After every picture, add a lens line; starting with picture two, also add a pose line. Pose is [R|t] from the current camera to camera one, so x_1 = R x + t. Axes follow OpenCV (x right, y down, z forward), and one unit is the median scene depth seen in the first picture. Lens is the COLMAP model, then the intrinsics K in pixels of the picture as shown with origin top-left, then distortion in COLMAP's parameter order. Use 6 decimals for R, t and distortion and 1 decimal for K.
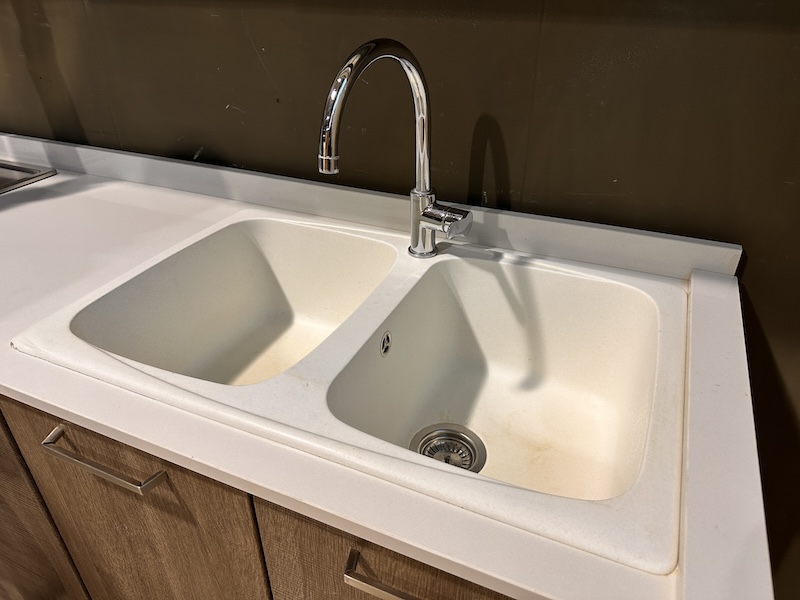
lens RADIAL K [[567.1, 0, 398.3], [0, 567.1, 301.2], [0, 0, 1]] dist [0.085920, -0.143282]
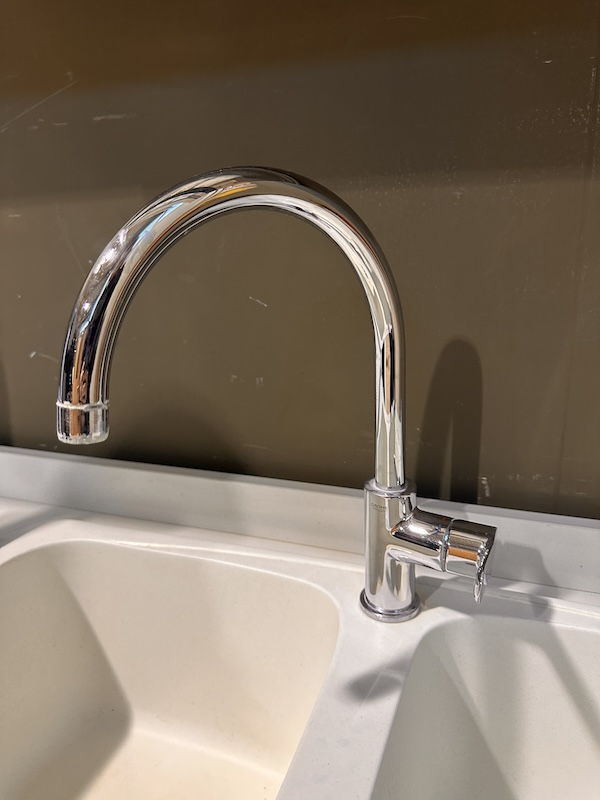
lens RADIAL K [[567.1, 0, 295.3], [0, 567.1, 403.1], [0, 0, 1]] dist [0.085920, -0.143282]
pose [[0.997533, -0.033444, 0.061724, -0.064949], [0.049168, 0.960404, -0.274238, -0.123432], [-0.050109, 0.276597, 0.959679, 0.476112]]
